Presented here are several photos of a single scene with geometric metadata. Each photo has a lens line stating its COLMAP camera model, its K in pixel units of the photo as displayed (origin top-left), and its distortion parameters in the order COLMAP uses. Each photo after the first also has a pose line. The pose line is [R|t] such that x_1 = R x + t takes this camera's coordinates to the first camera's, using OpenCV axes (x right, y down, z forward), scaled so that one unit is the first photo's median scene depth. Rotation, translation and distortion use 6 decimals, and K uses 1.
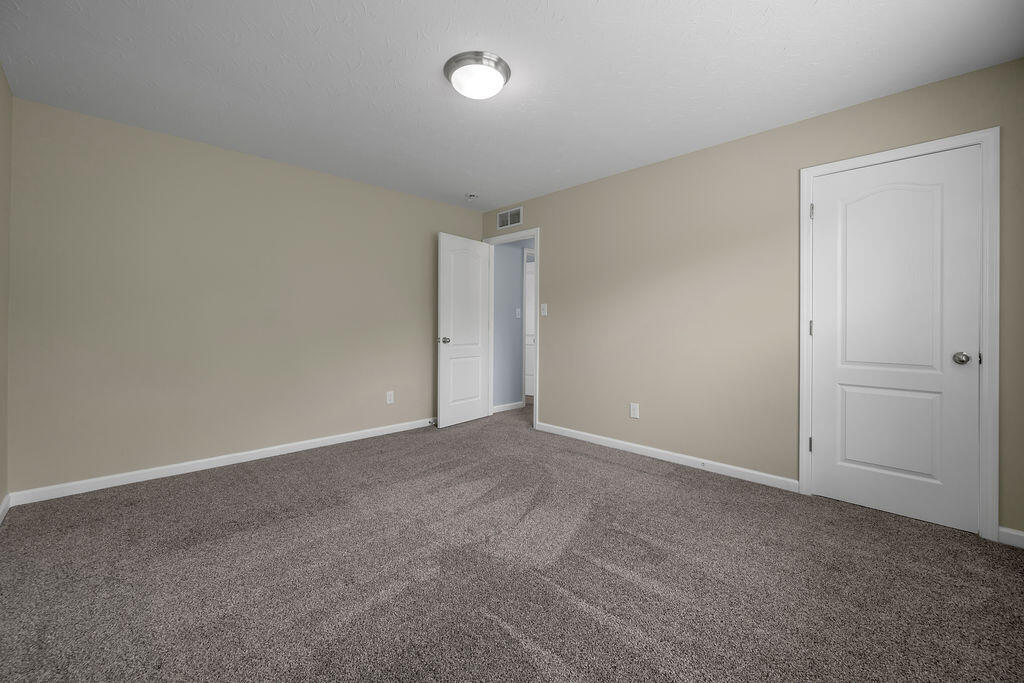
lens RADIAL K [[407.0, 0, 496.4], [0, 407.0, 322.8], [0, 0, 1]] dist [0.000343, 0.000308]
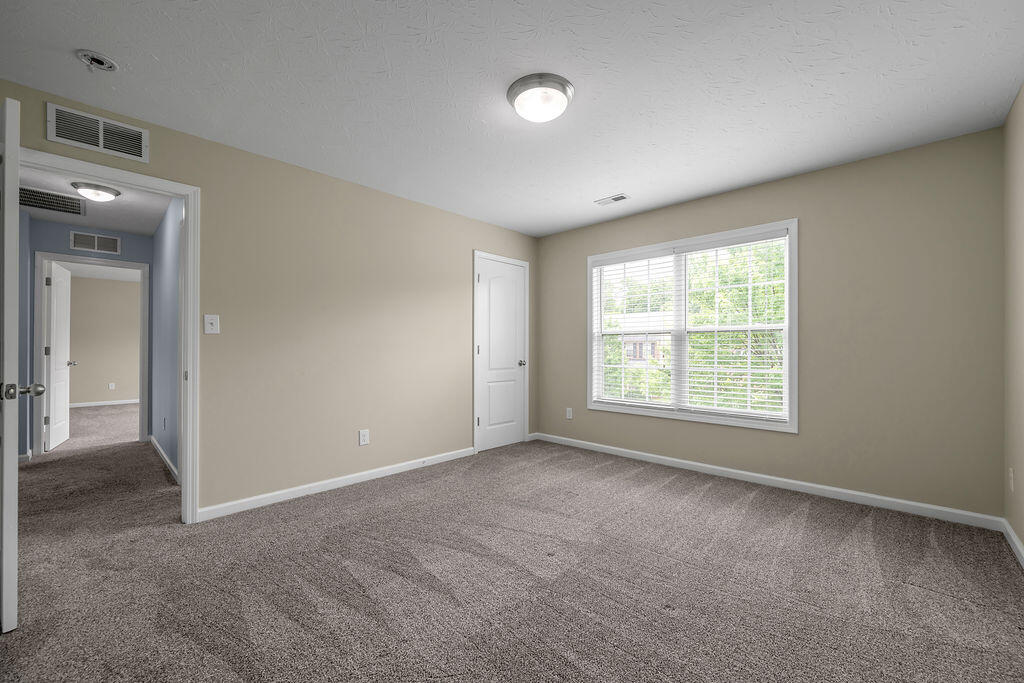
lens RADIAL K [[407.0, 0, 512.6], [0, 407.0, 347.0], [0, 0, 1]] dist [0.000343, 0.000308]
pose [[-0.022277, -0.000924, 0.999751, -0.734383], [-0.004396, 0.999990, 0.000826, 0.000359], [-0.999742, -0.004376, -0.022281, 0.781303]]
